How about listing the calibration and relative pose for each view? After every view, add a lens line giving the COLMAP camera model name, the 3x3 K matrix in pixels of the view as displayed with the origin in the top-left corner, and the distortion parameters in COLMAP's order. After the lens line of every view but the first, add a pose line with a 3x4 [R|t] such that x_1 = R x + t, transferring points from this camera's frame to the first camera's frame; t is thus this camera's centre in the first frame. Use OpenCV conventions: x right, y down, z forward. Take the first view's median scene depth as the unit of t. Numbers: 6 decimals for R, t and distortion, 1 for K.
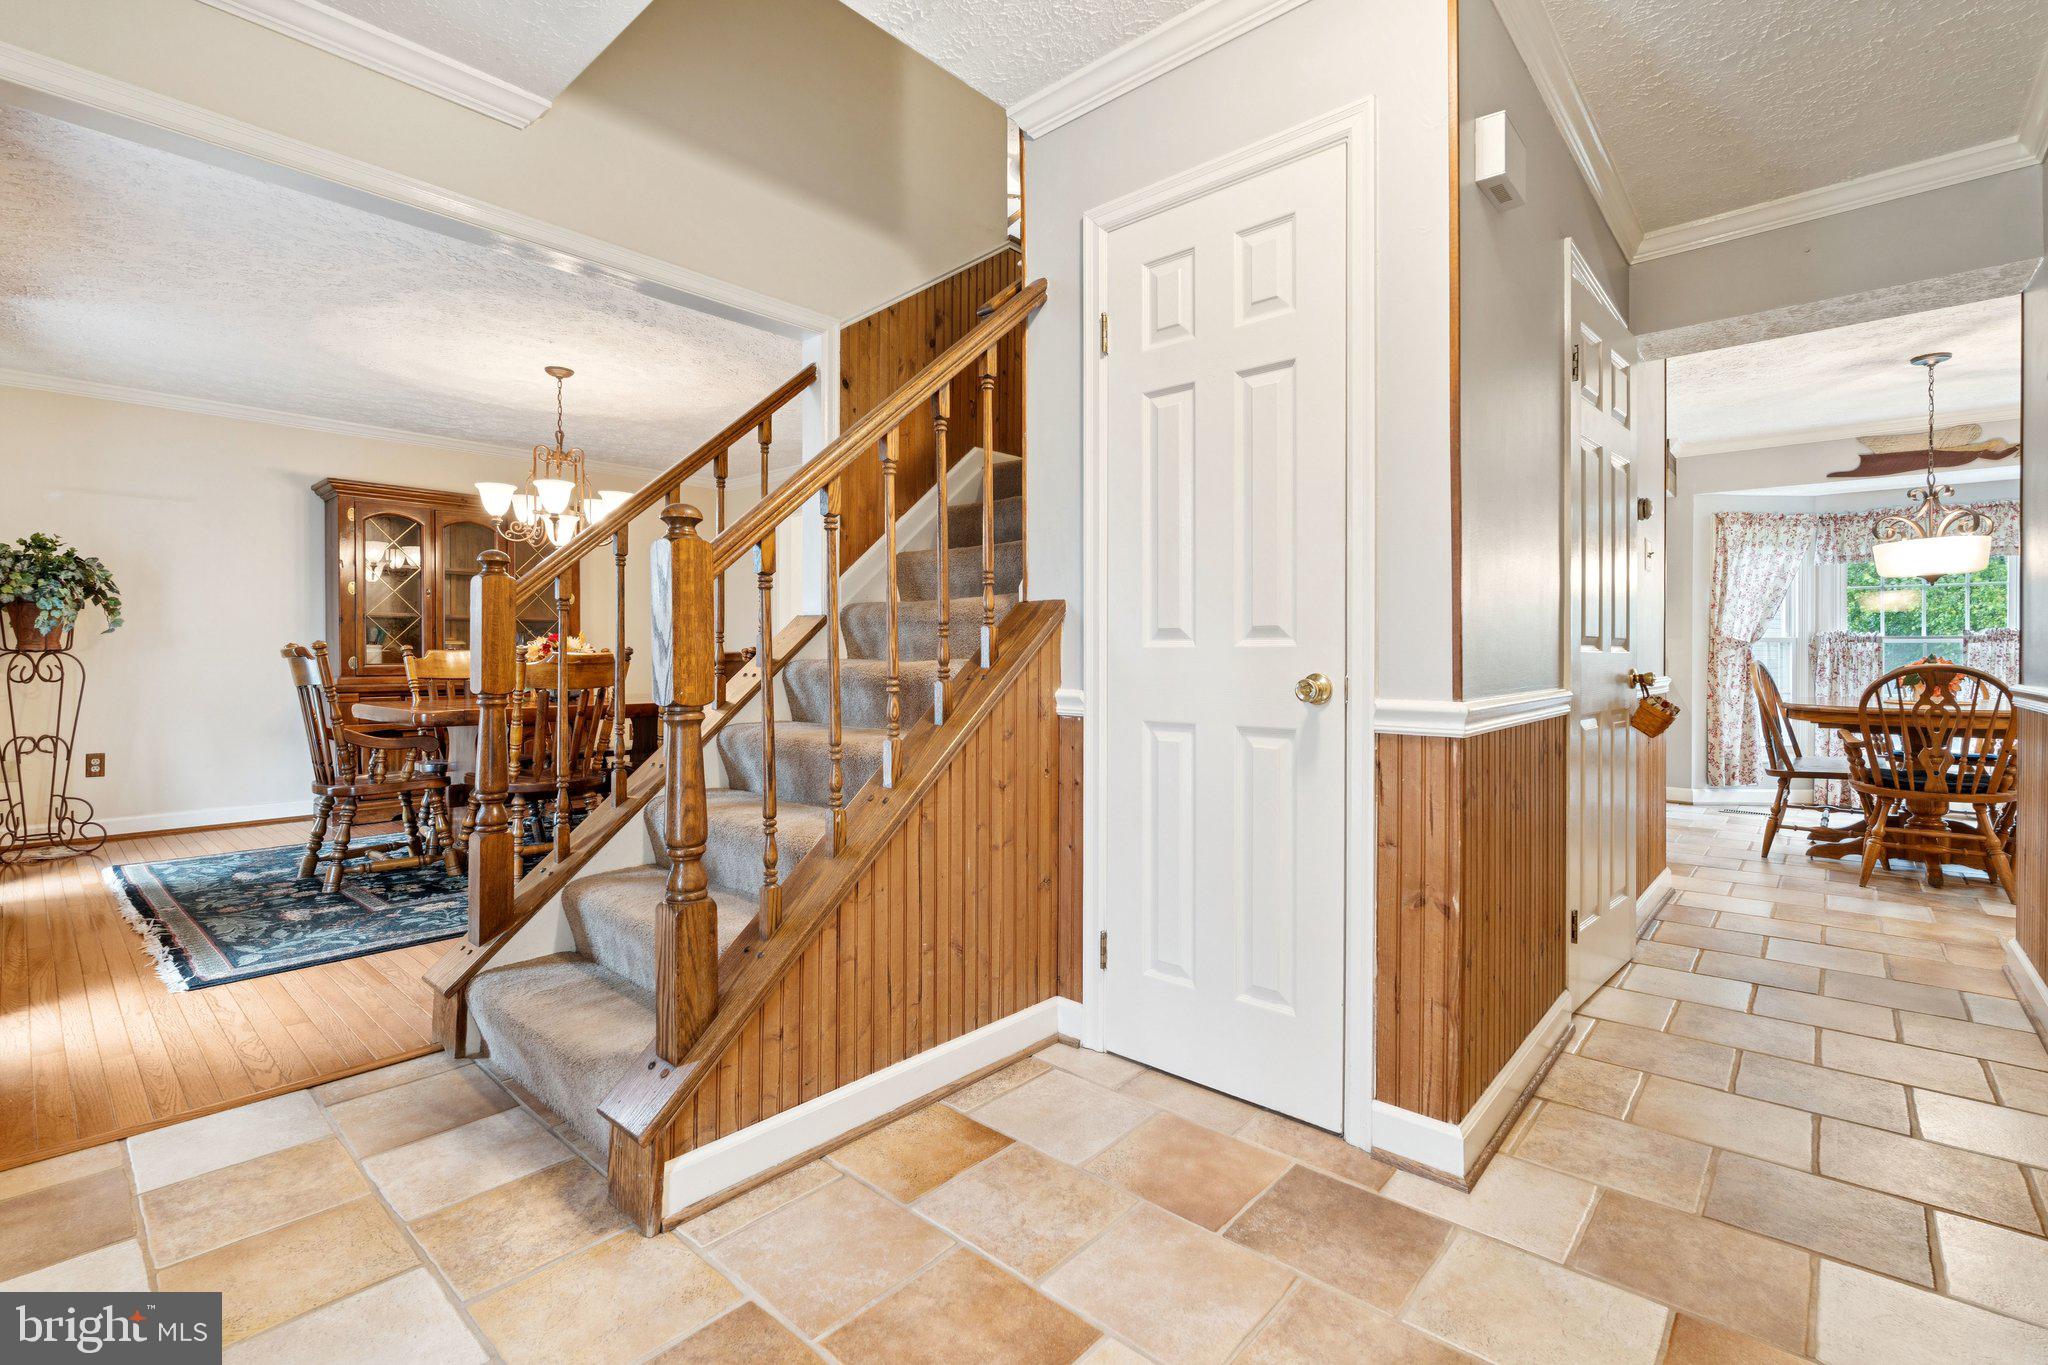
lens RADIAL K [[899.2, 0, 1031.1], [0, 899.2, 668.8], [0, 0, 1]] dist [0.000467, -0.000164]
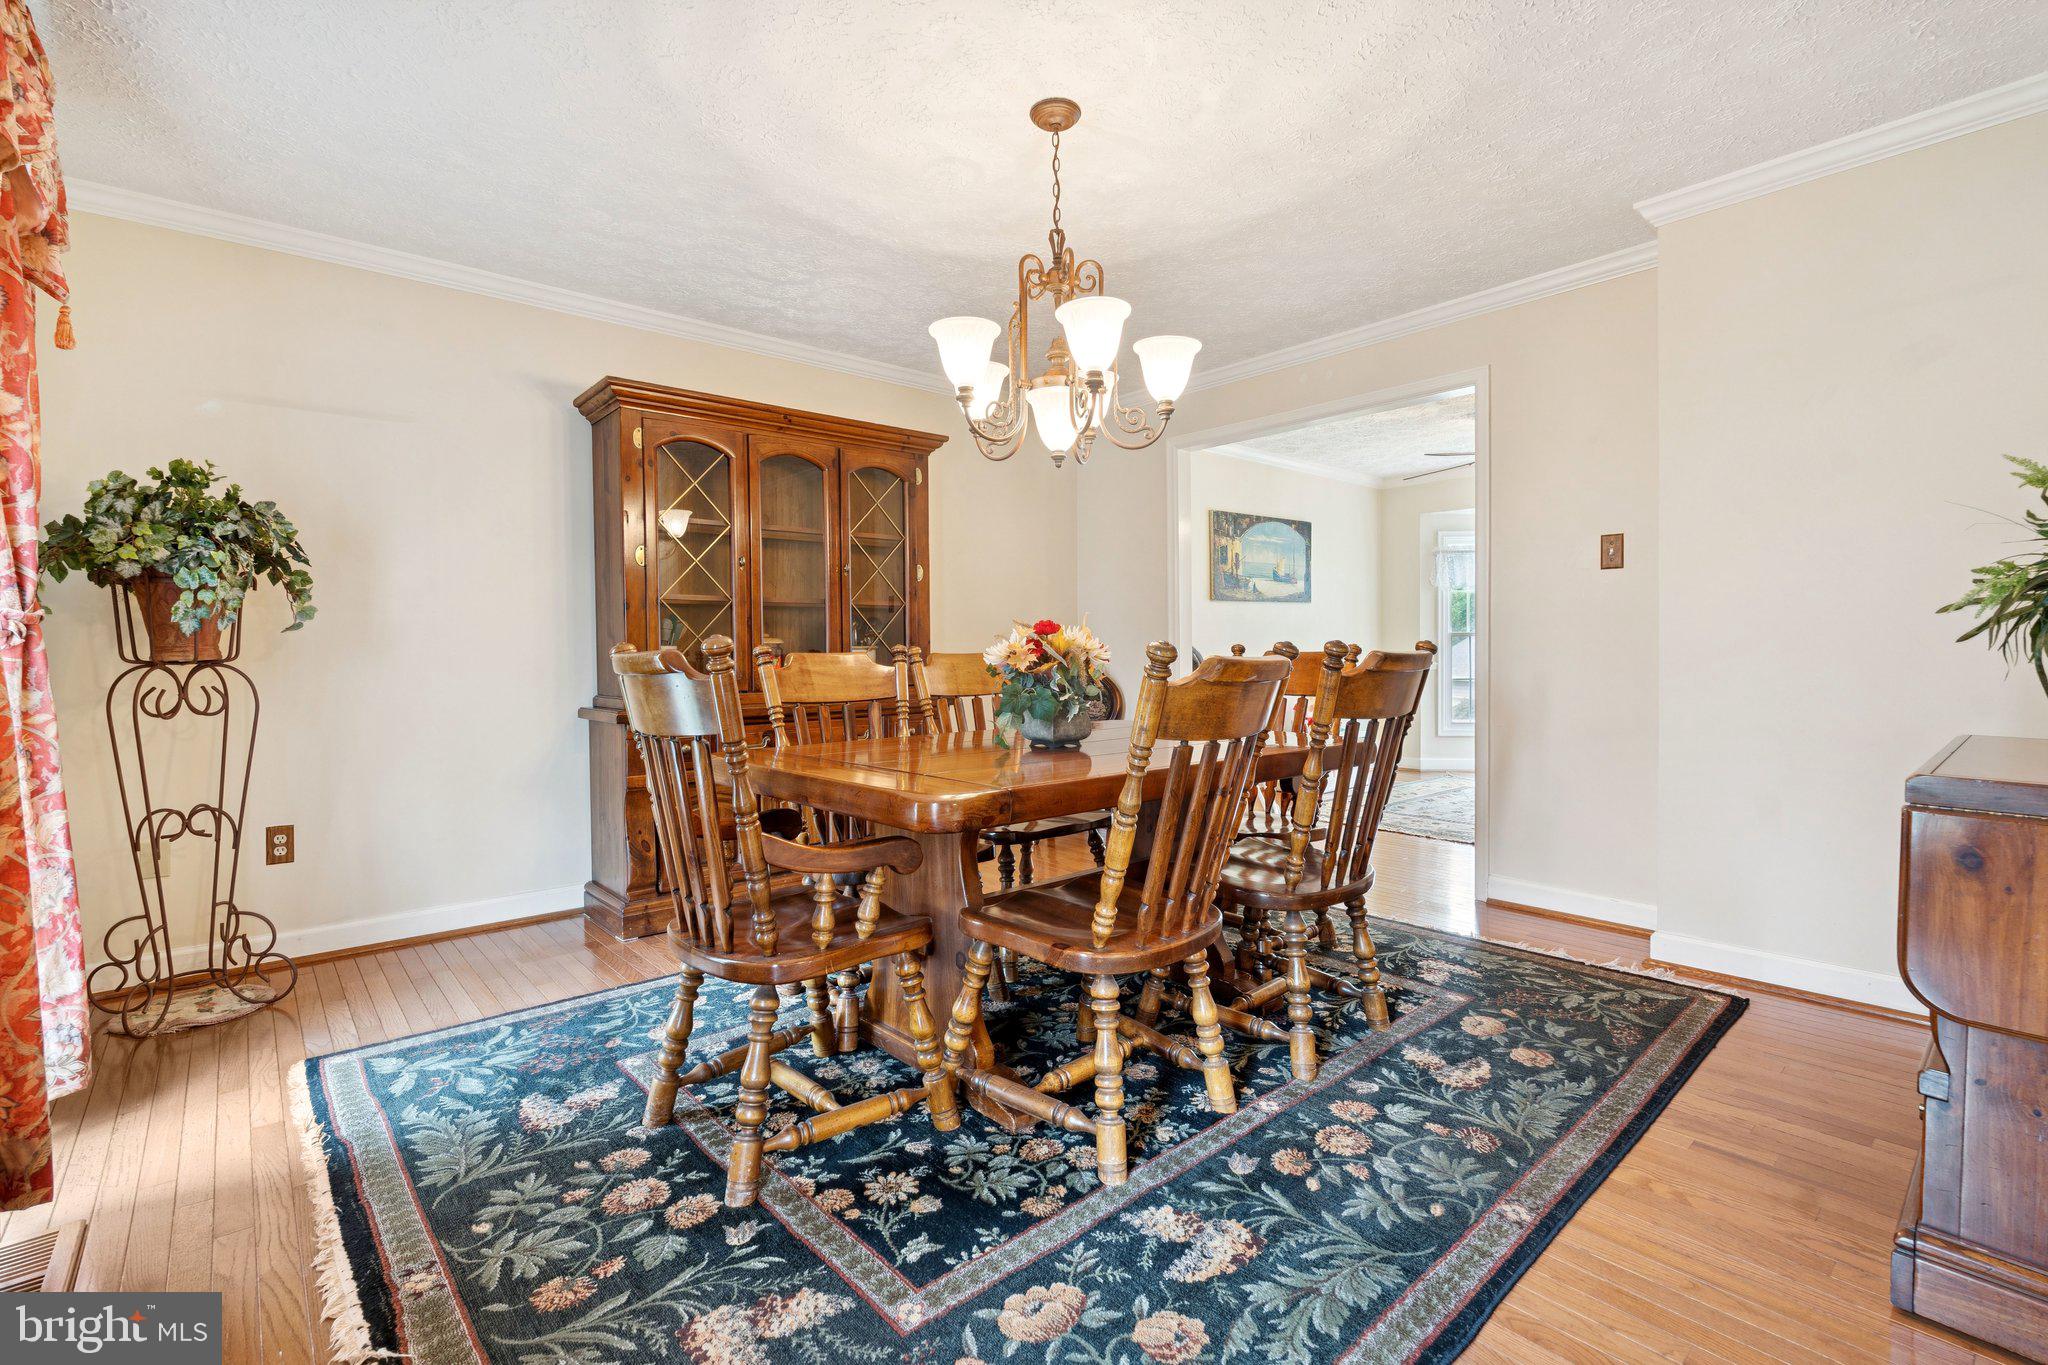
lens RADIAL K [[898.4, 0, 1028.2], [0, 898.4, 676.3], [0, 0, 1]] dist [-0.001492, -0.000399]
pose [[0.992377, -0.006114, -0.123089, -0.485491], [0.007967, 0.999862, 0.014572, -0.014770], [0.122983, -0.015441, 0.992289, 0.485084]]
